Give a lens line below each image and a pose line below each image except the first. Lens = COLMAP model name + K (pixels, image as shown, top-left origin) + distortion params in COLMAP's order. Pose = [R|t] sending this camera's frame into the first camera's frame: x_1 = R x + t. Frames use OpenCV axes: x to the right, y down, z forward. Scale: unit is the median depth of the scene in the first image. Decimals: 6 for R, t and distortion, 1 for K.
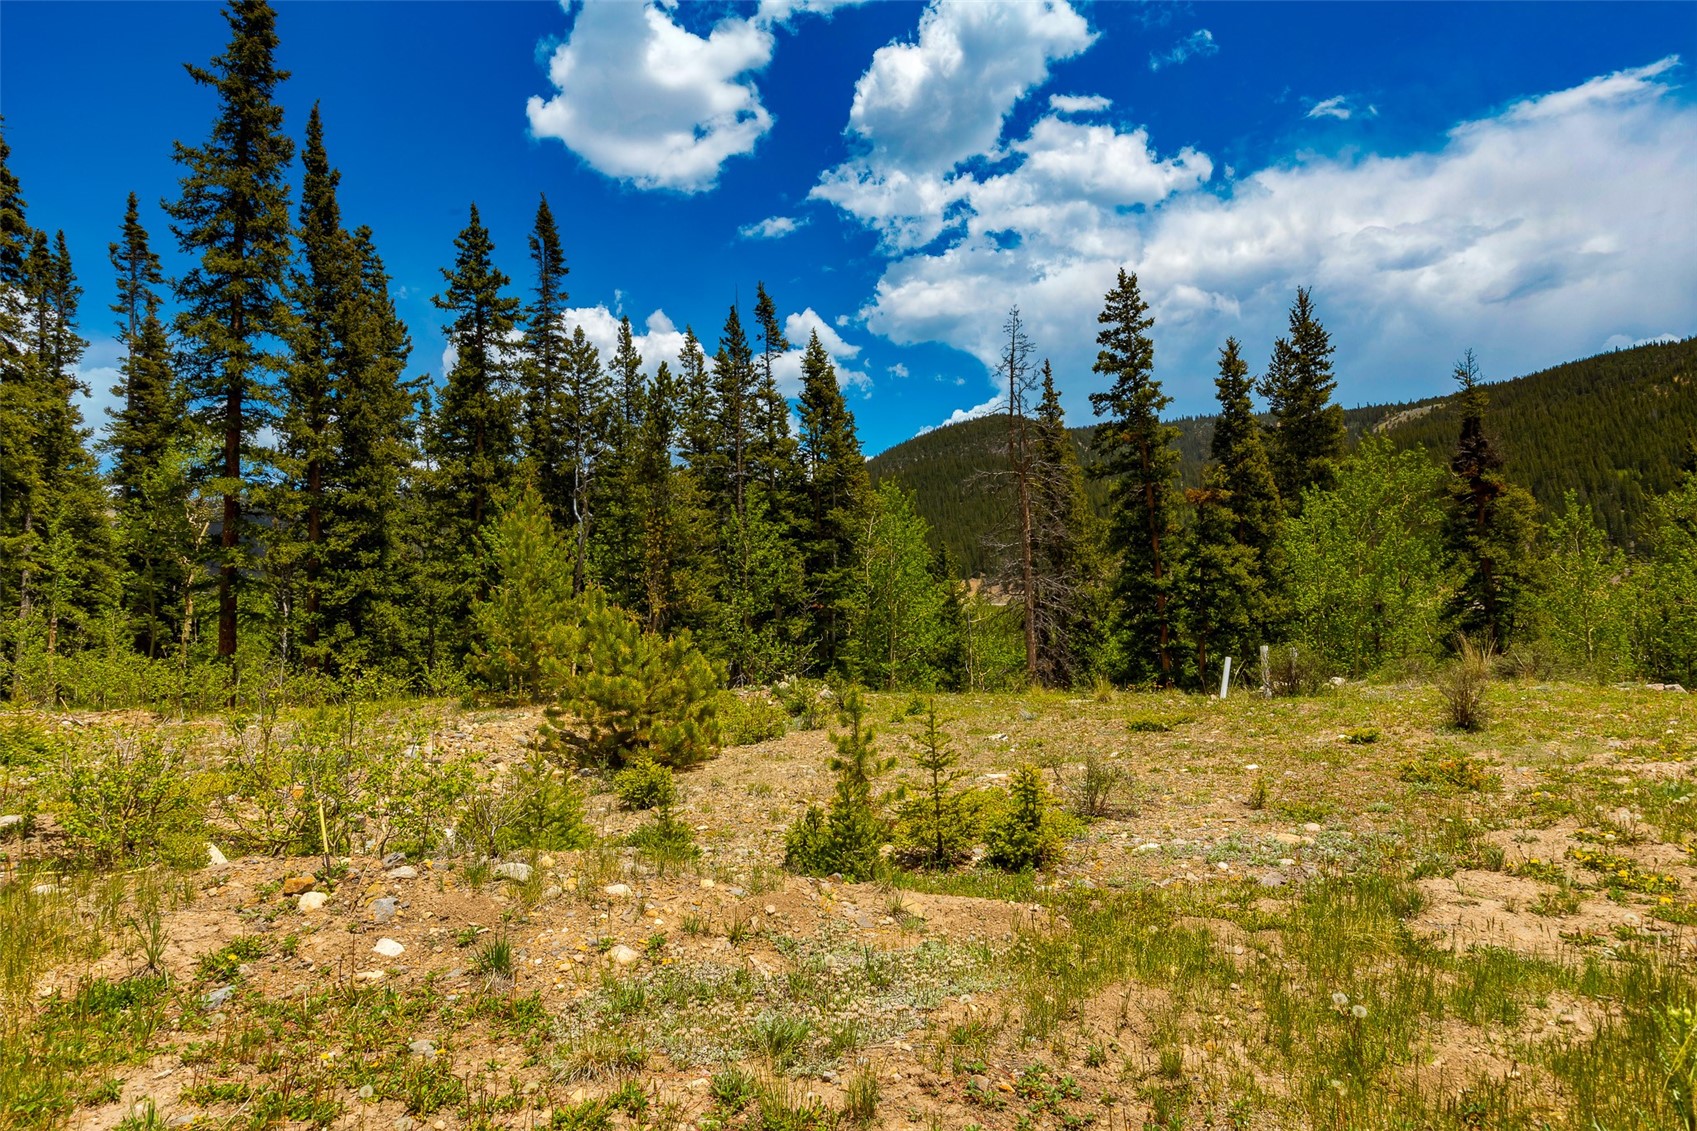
lens RADIAL K [[951.2, 0, 839.7], [0, 951.2, 573.4], [0, 0, 1]] dist [0.001618, -0.008296]
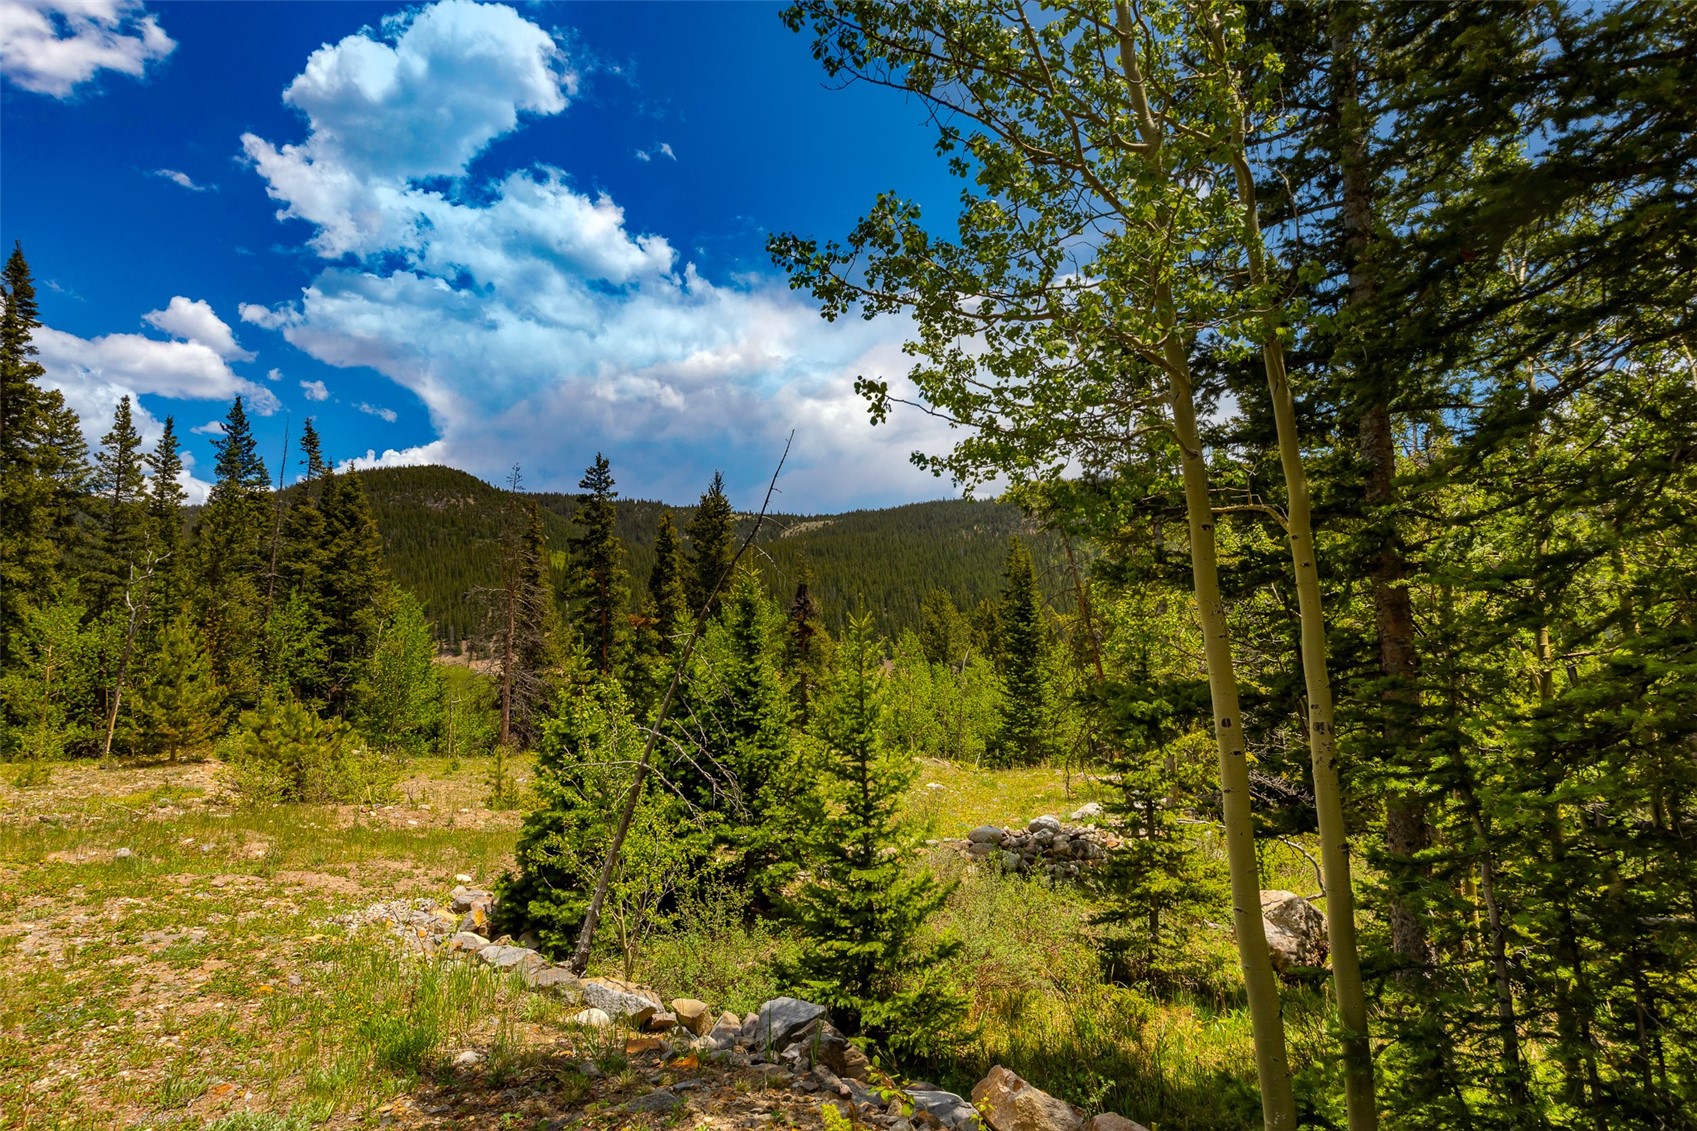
lens RADIAL K [[955.7, 0, 848.5], [0, 955.7, 565.5], [0, 0, 1]] dist [0.028181, 0.000102]
pose [[0.831298, 0.109098, 0.545015, -0.150082], [-0.068655, 0.993193, -0.094094, -0.046571], [-0.551570, 0.040803, 0.833130, -0.375060]]
